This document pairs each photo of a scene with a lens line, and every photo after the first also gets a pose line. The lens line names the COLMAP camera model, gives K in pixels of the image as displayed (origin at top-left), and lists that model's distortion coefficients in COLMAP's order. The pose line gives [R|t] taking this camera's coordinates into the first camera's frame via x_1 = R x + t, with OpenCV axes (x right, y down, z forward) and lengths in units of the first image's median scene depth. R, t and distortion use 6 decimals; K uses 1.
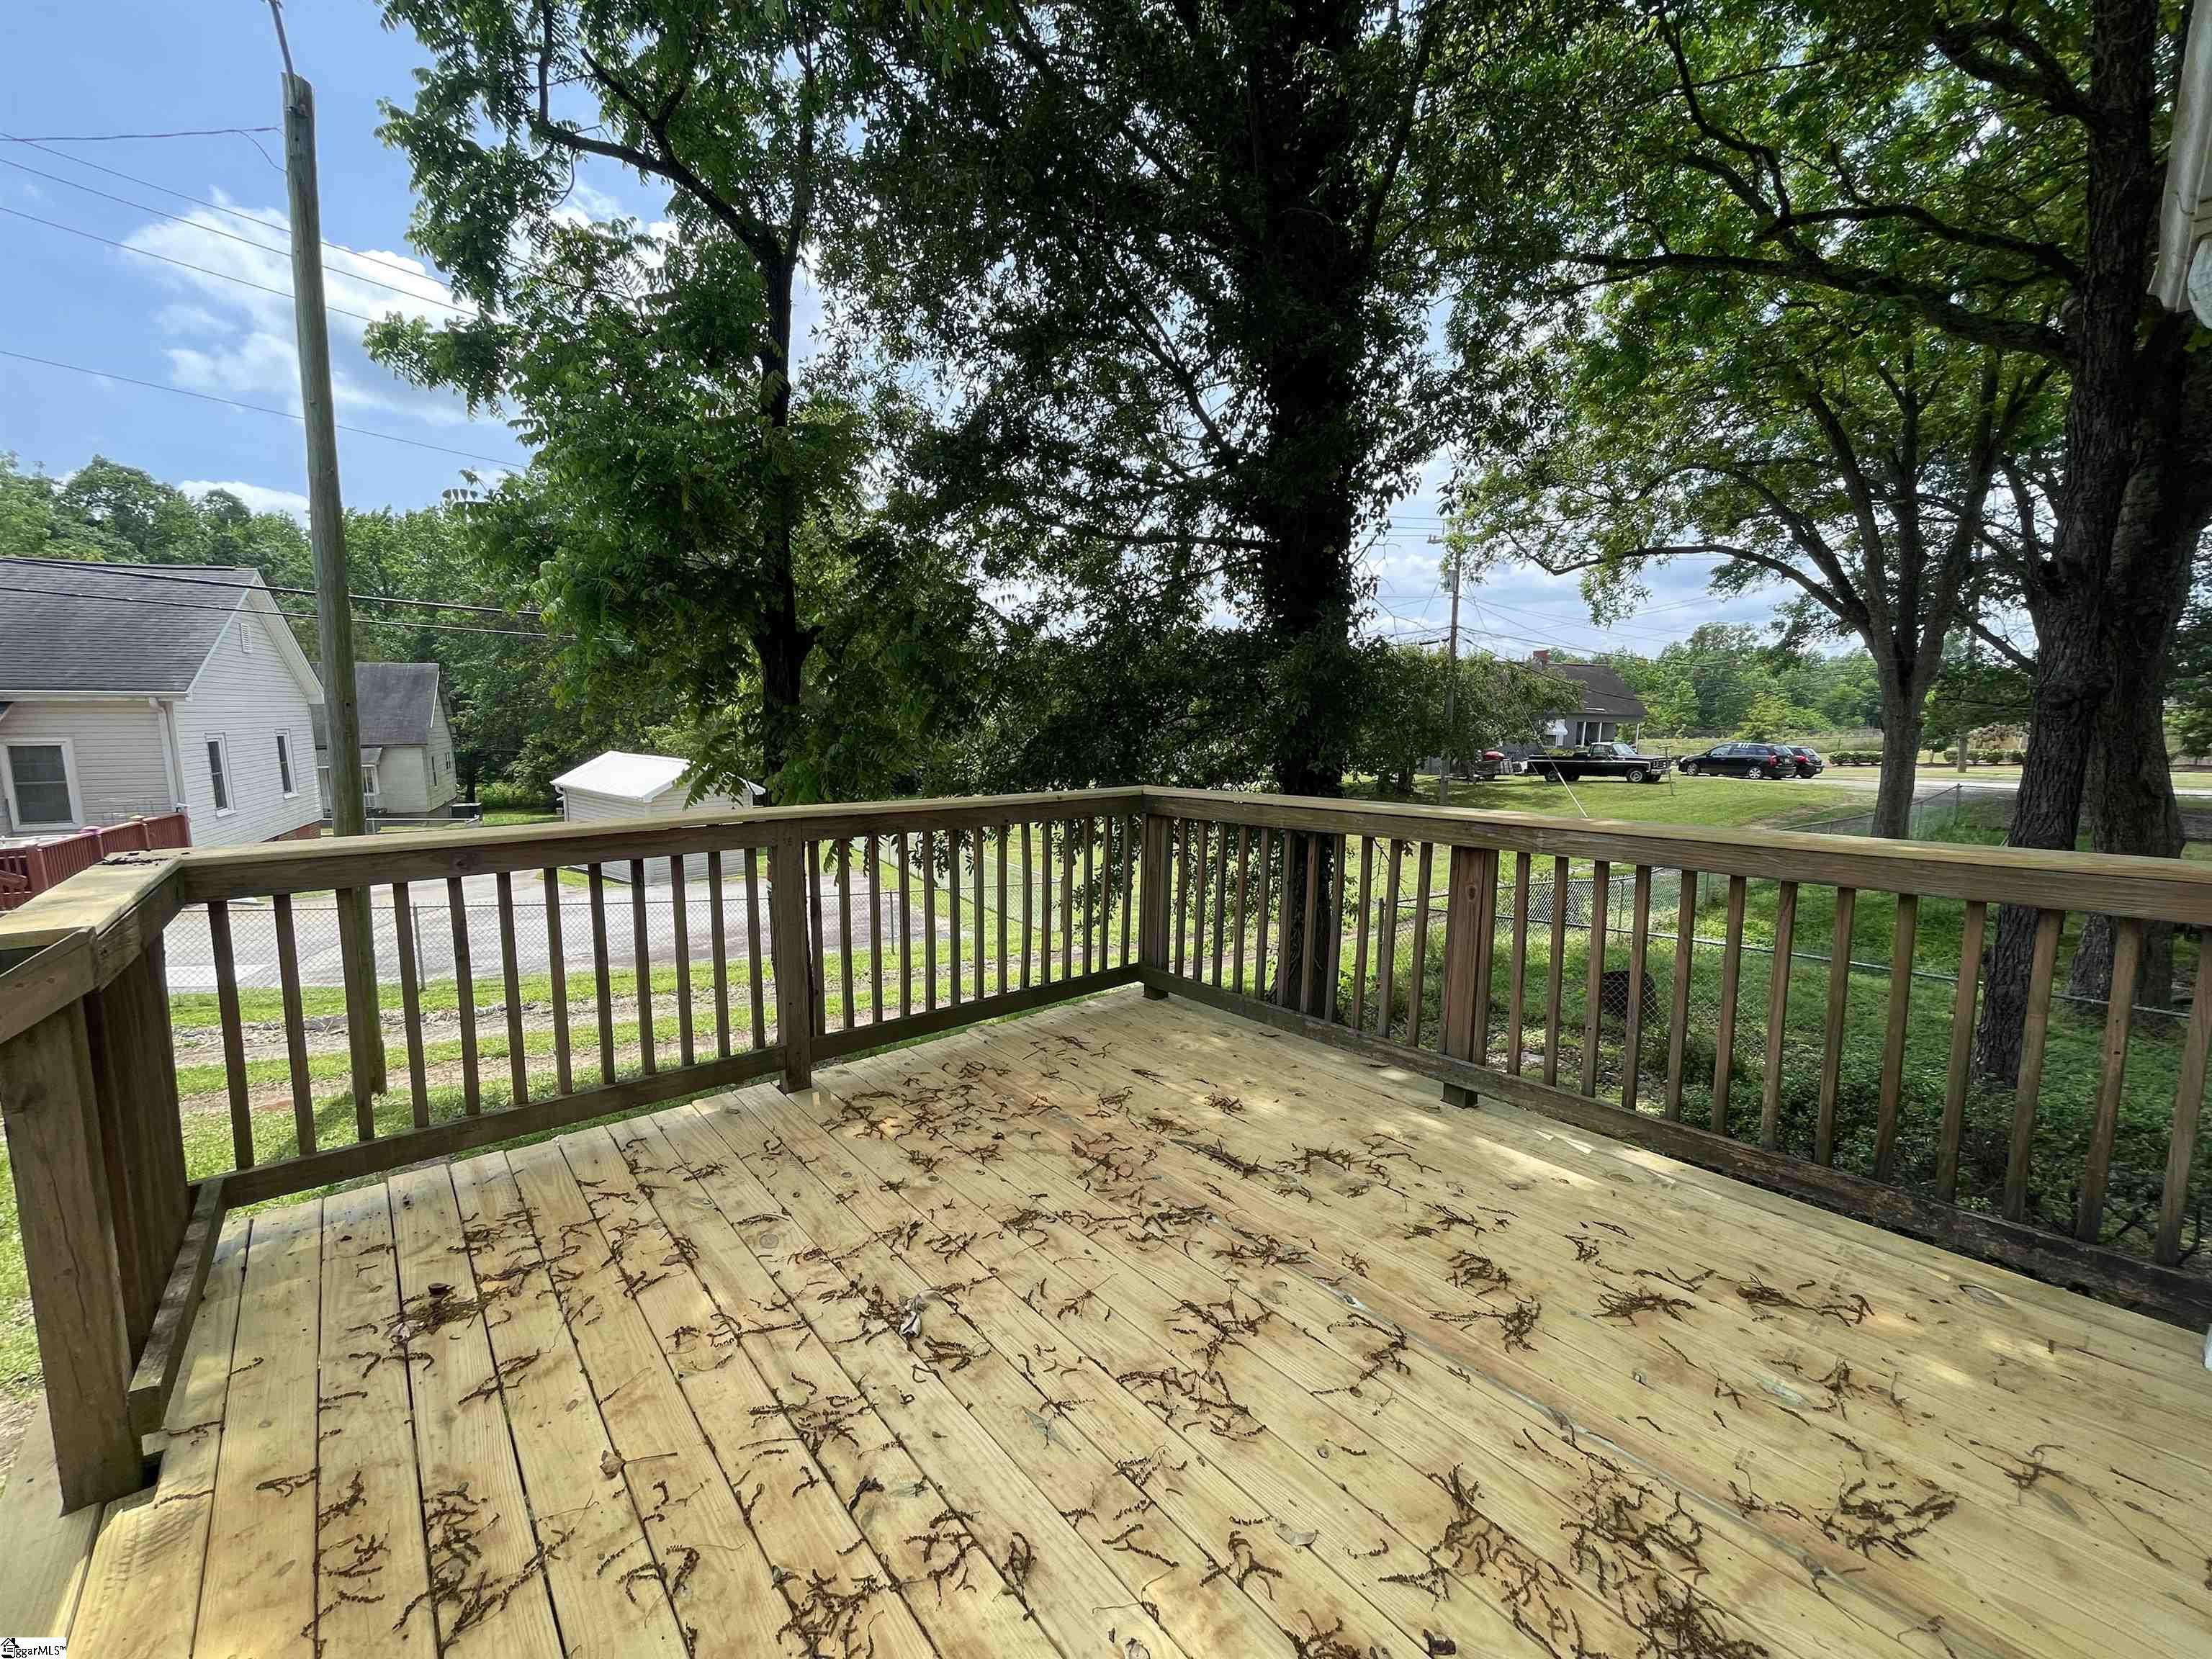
lens RADIAL K [[898.6, 0, 1107.3], [0, 898.6, 824.8], [0, 0, 1]] dist [0.000689, 0.001004]
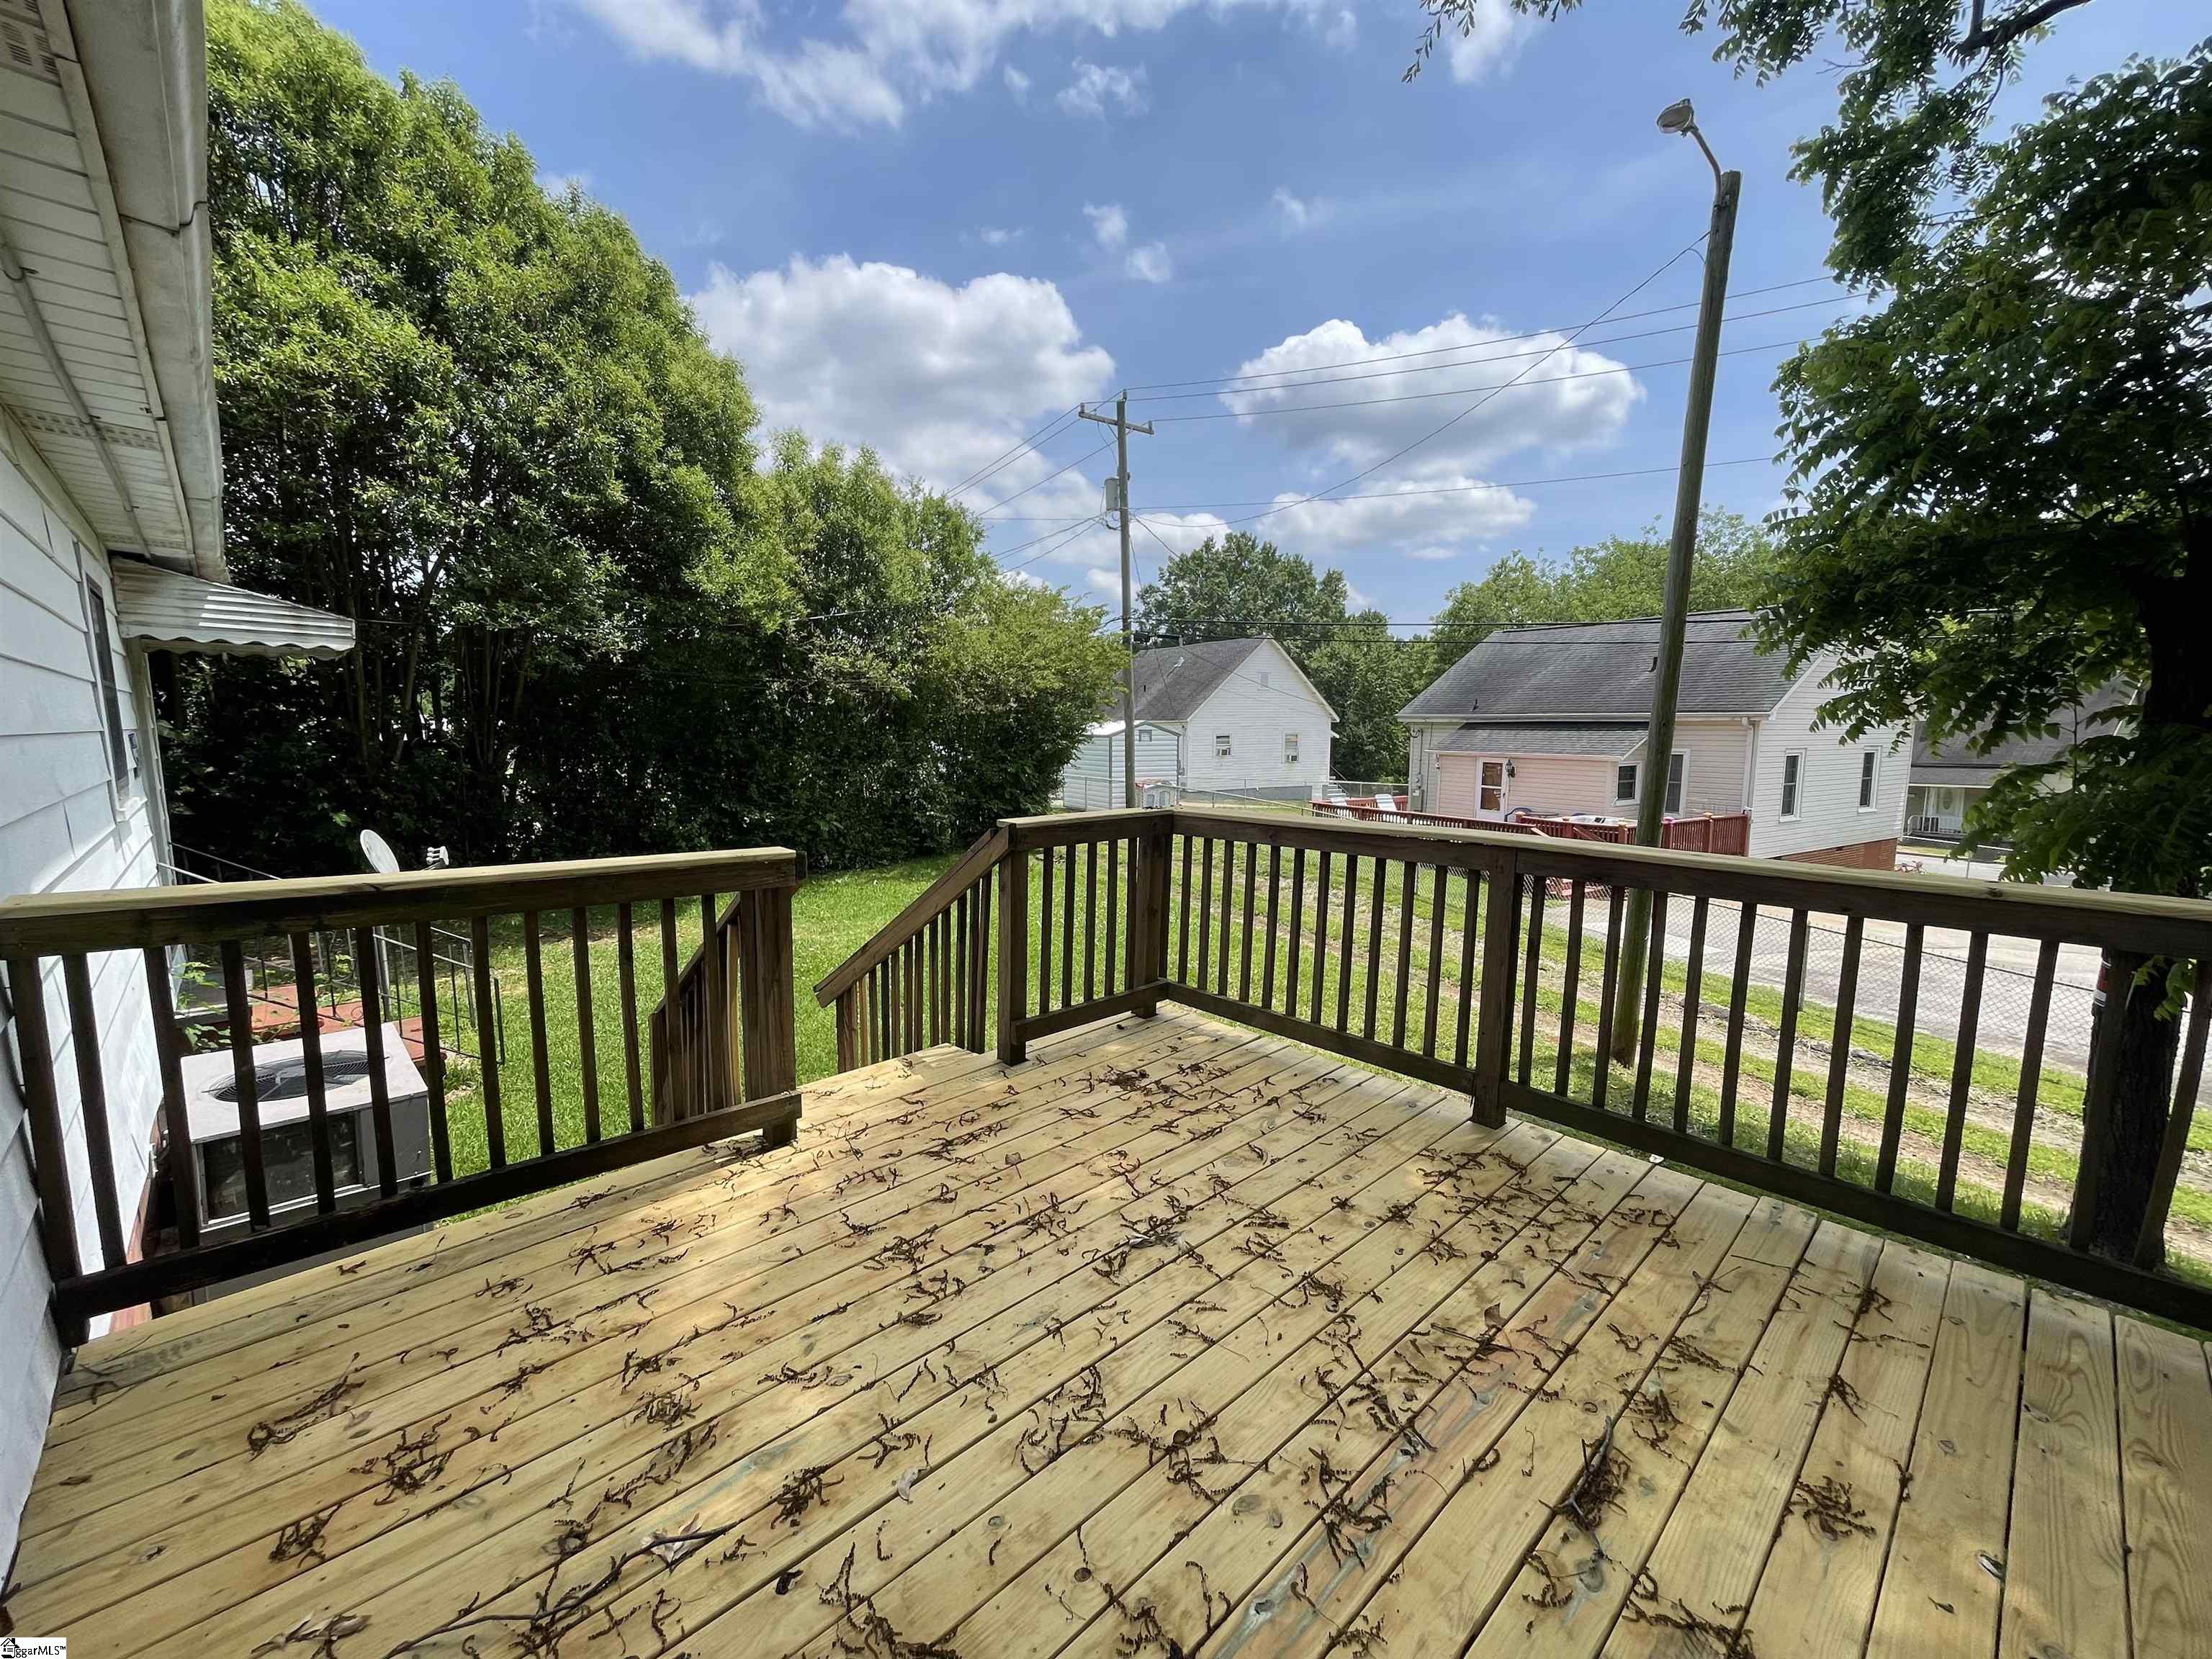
lens RADIAL K [[898.6, 0, 1103.7], [0, 898.6, 835.6], [0, 0, 1]] dist [0.000689, 0.001004]
pose [[0.038273, 0.121698, -0.991829, 0.577603], [-0.127770, 0.985005, 0.115930, -0.075079], [0.991065, 0.122289, 0.053249, 0.510481]]
